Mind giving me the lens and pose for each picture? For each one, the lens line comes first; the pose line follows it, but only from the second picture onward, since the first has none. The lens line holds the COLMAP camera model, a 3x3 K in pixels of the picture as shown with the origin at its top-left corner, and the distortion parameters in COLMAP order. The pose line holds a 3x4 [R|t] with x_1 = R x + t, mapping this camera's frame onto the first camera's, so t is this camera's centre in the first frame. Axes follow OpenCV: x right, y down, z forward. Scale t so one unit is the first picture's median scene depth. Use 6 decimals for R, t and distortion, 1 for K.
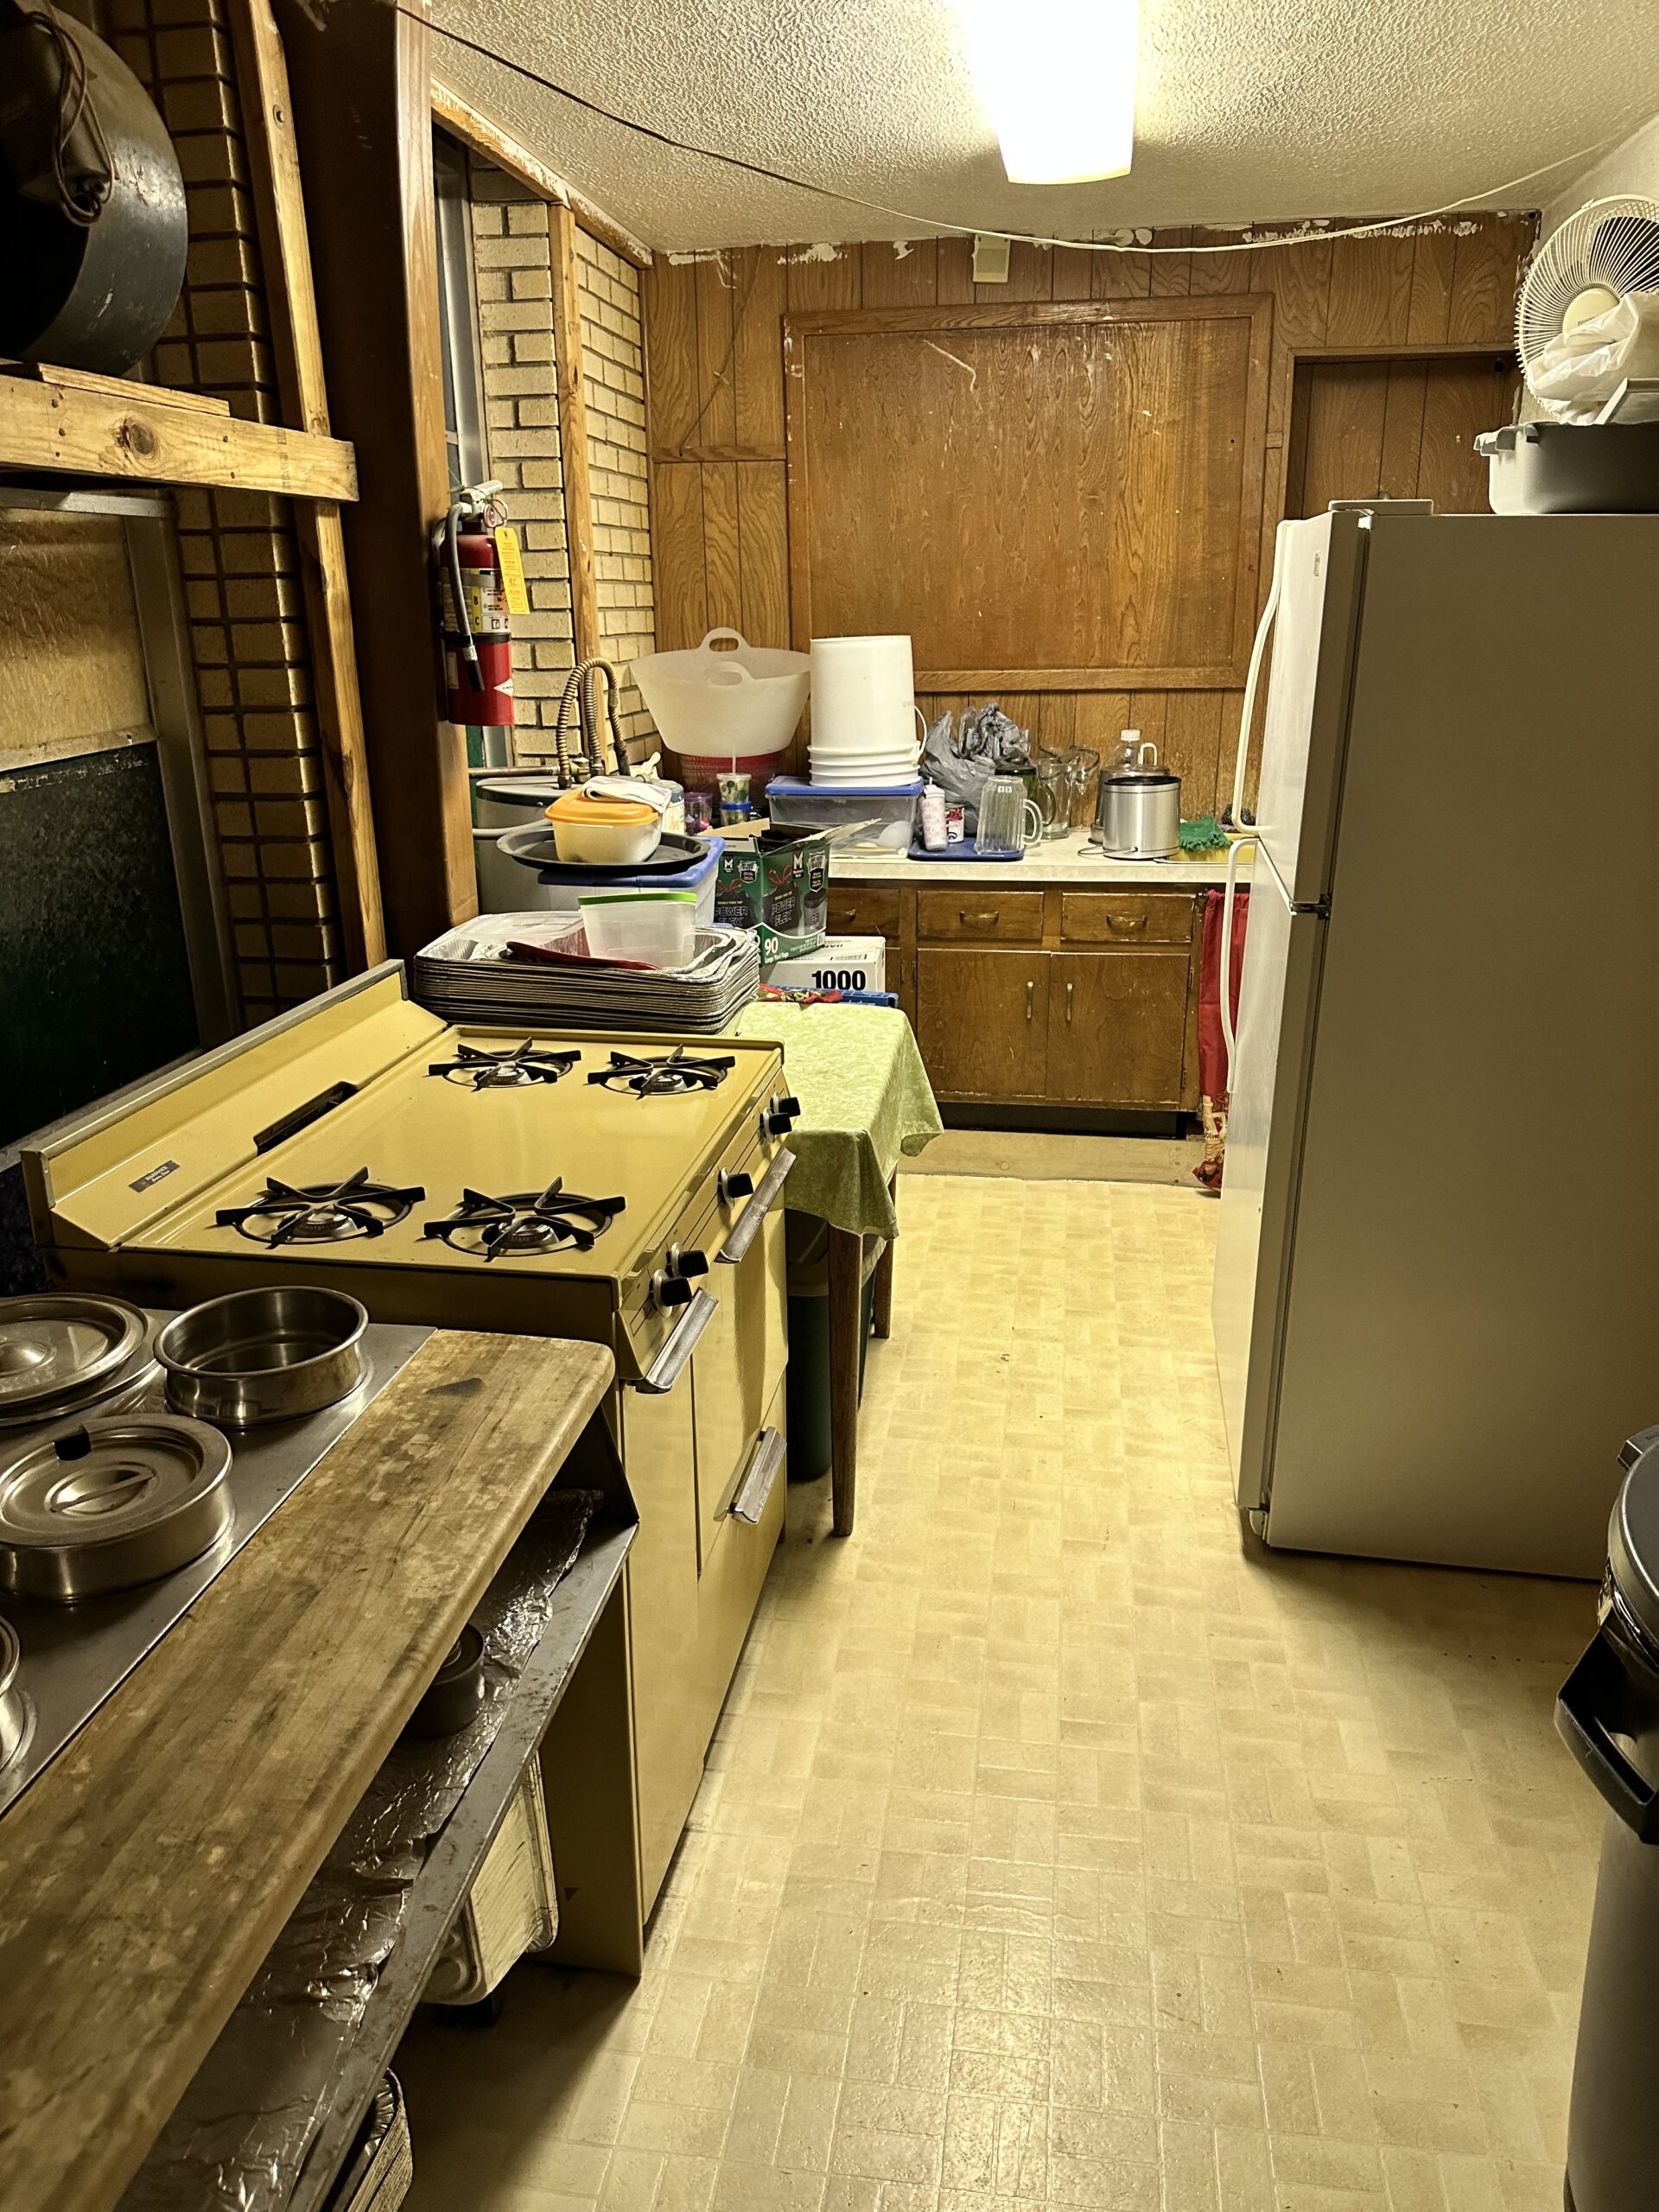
lens RADIAL K [[1562.1, 0, 827.9], [0, 1562.1, 1129.1], [0, 0, 1]] dist [0.028799, -0.052093]
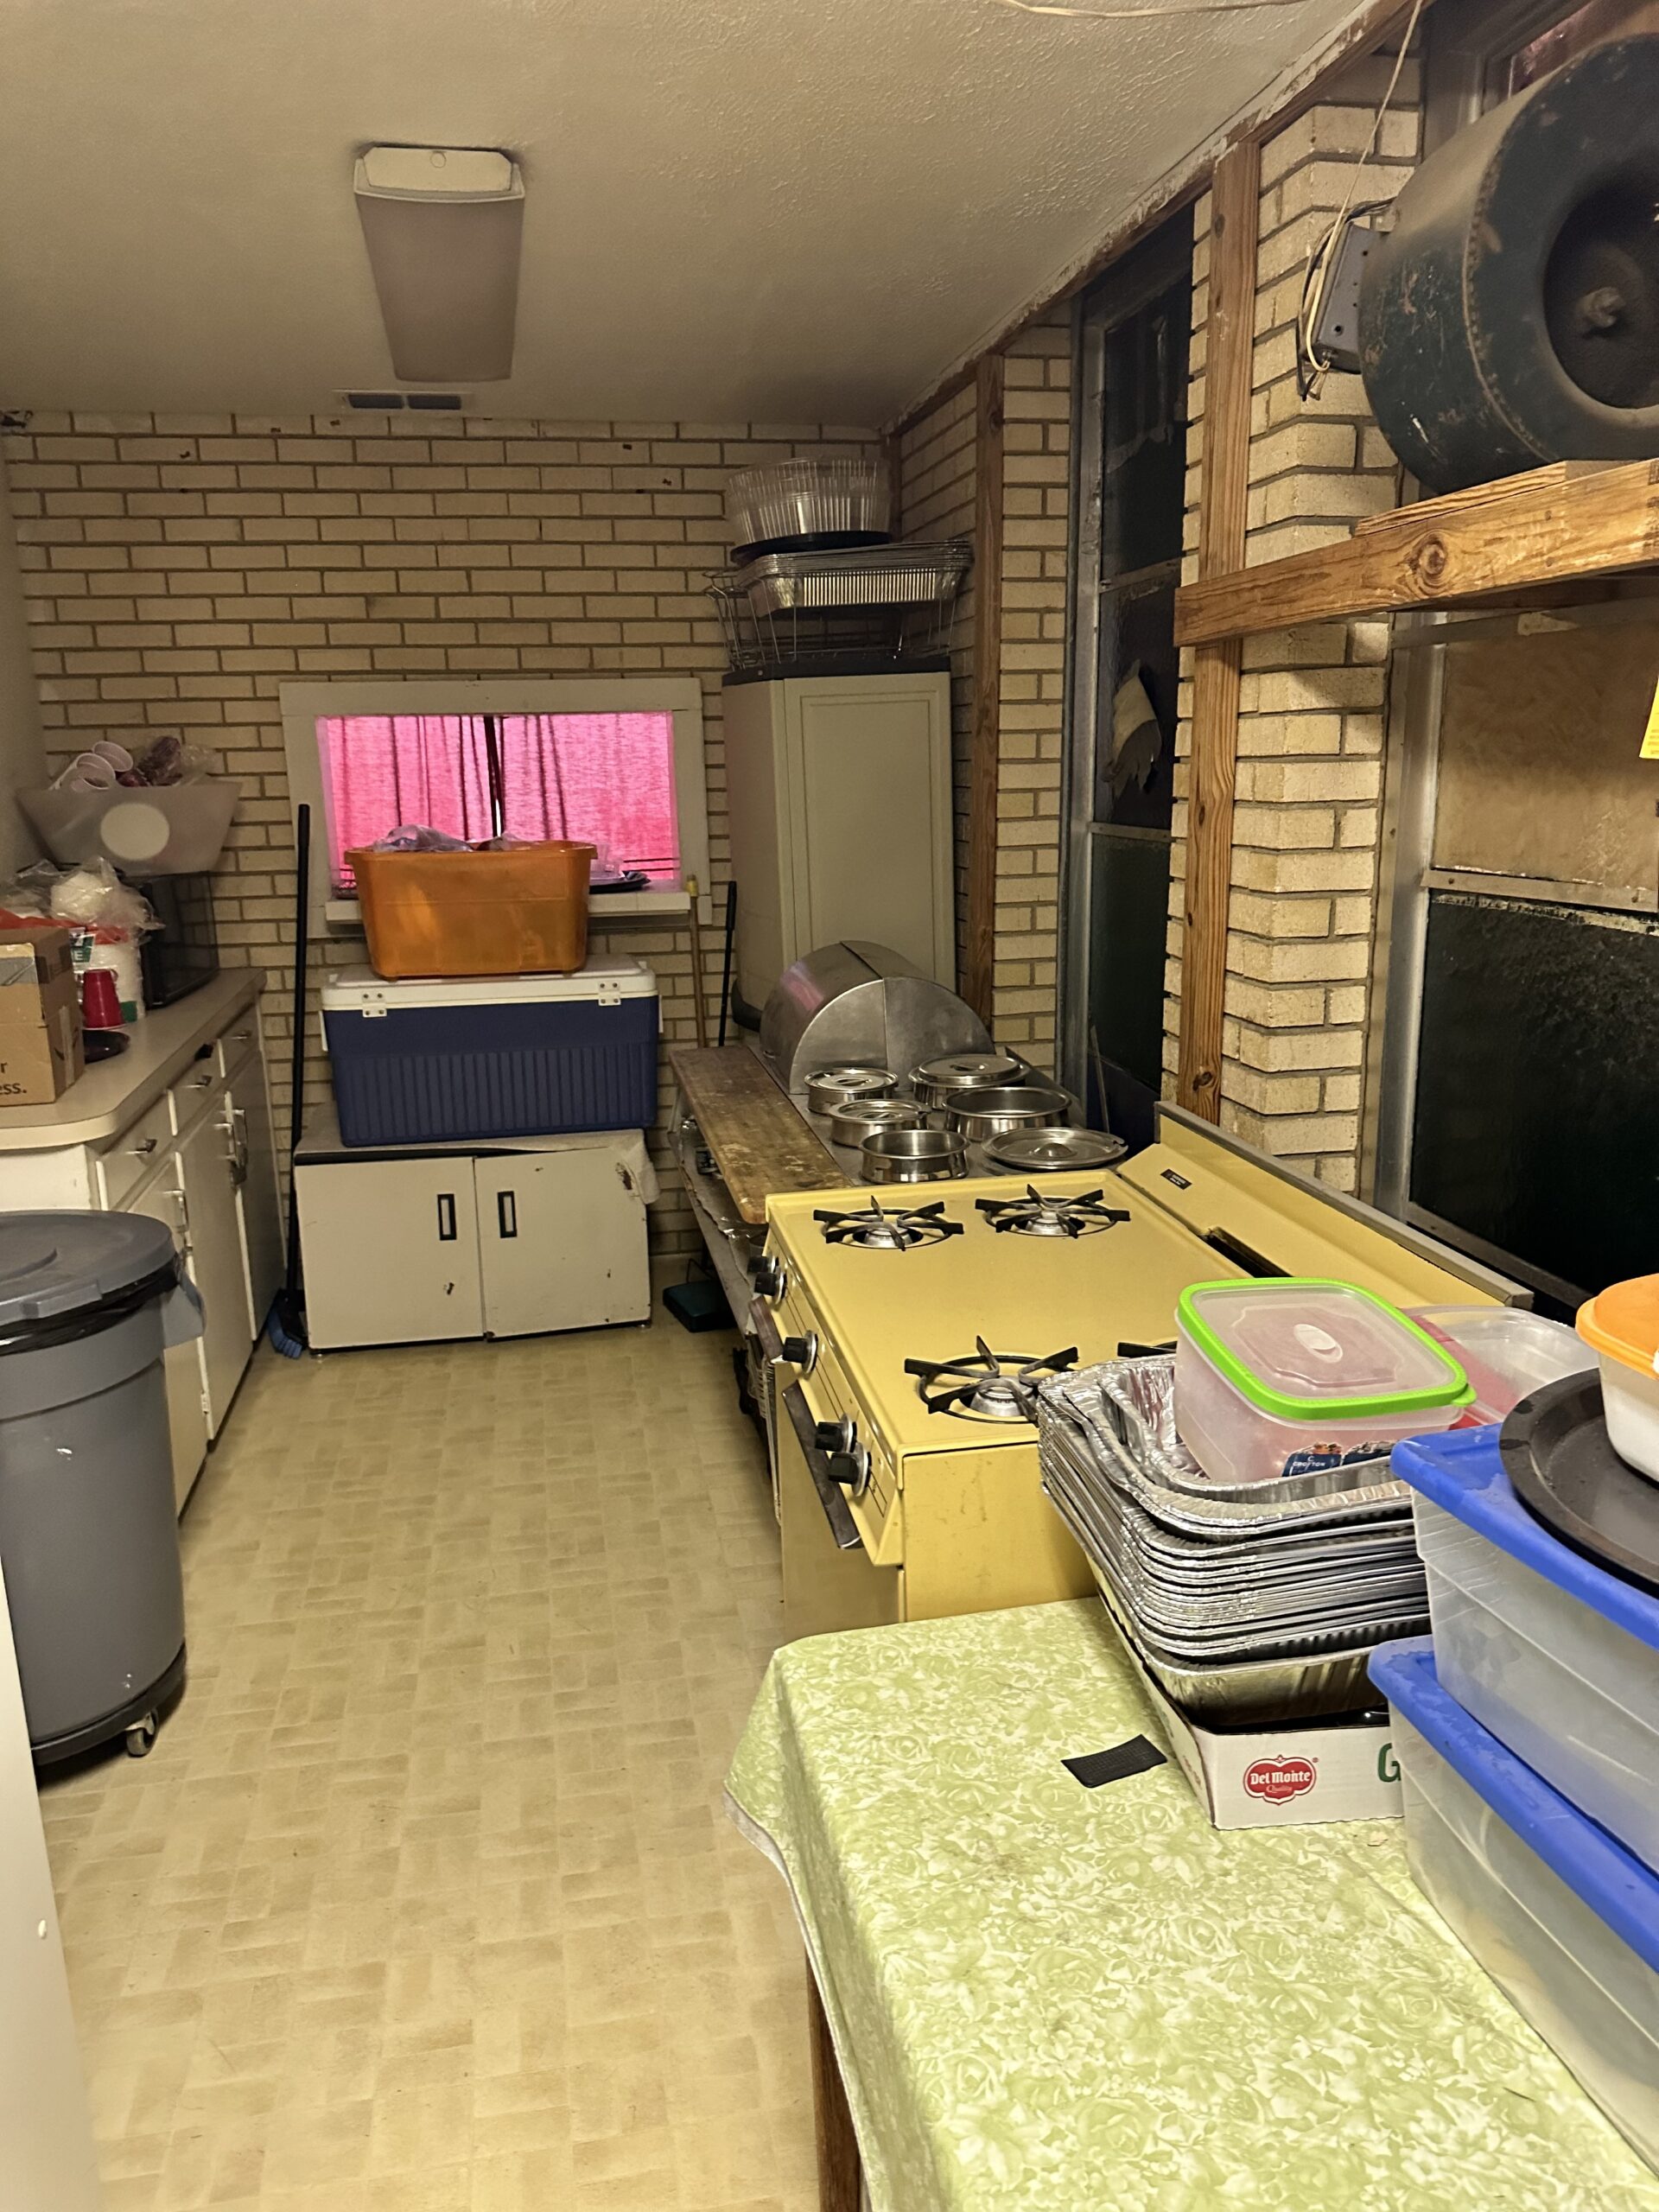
lens RADIAL K [[1550.7, 0, 814.3], [0, 1550.7, 1132.3], [0, 0, 1]] dist [0.048369, -0.069286]
pose [[-0.942518, 0.104571, -0.317373, 0.209437], [-0.082289, 0.847890, 0.523748, -0.548994], [0.323866, 0.519758, -0.790546, 1.617657]]
